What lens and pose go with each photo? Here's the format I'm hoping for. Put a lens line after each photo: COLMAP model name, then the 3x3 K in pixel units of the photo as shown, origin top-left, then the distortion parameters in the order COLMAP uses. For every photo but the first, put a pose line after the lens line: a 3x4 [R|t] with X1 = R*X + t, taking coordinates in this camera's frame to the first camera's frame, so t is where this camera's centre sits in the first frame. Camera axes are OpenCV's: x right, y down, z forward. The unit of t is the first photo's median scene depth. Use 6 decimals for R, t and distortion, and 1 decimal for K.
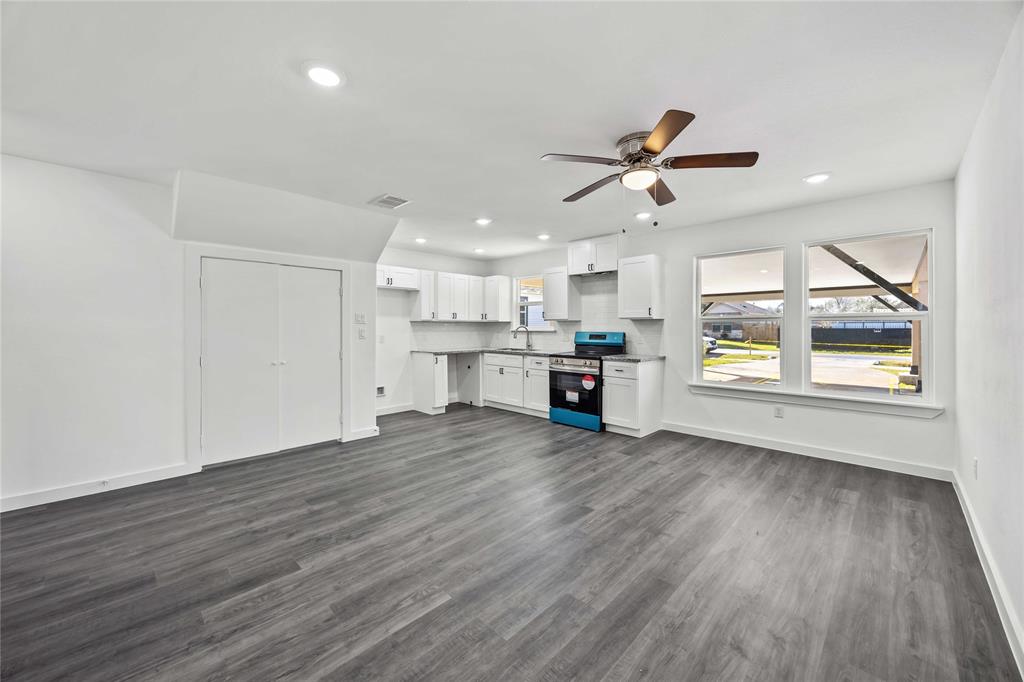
lens RADIAL K [[390.0, 0, 511.9], [0, 390.0, 329.0], [0, 0, 1]] dist [0.001799, -0.001146]
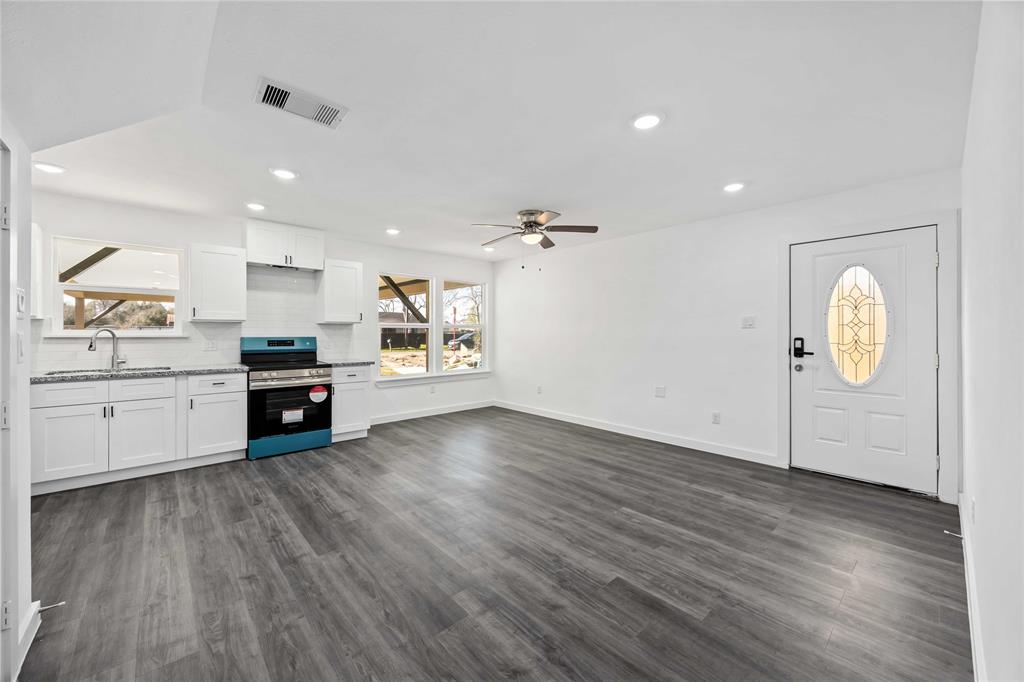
lens RADIAL K [[390.0, 0, 505.3], [0, 390.0, 334.9], [0, 0, 1]] dist [0.001799, -0.001146]
pose [[0.066542, -0.004808, 0.997772, -0.650923], [-0.000192, 0.999988, 0.004832, -0.001243], [-0.997784, -0.000513, 0.066540, 0.514101]]
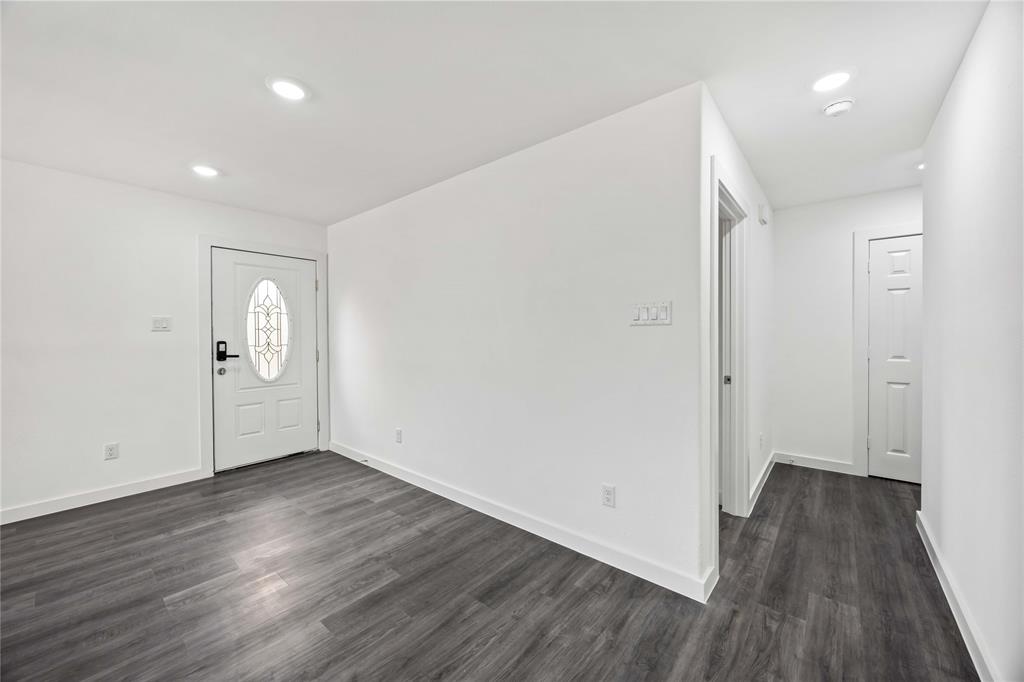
lens RADIAL K [[390.0, 0, 516.5], [0, 390.0, 338.9], [0, 0, 1]] dist [0.001799, -0.001146]
pose [[-0.996381, 0.004325, -0.084890, -0.376565], [0.003554, 0.999951, 0.009226, -0.001848], [0.084925, 0.008890, -0.996348, 0.791678]]
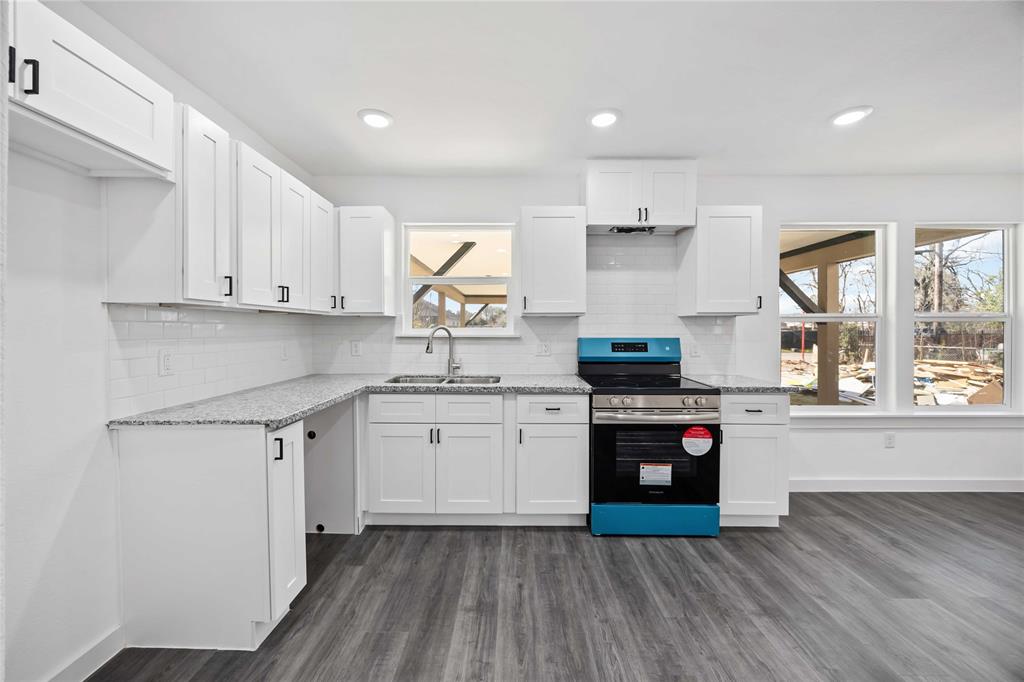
lens RADIAL K [[390.0, 0, 511.1], [0, 390.0, 332.8], [0, 0, 1]] dist [0.001799, -0.001146]
pose [[0.716645, -0.004504, 0.697423, -0.312917], [0.001106, 0.999985, 0.005321, -0.002872], [-0.697437, -0.003042, 0.716640, 0.803983]]
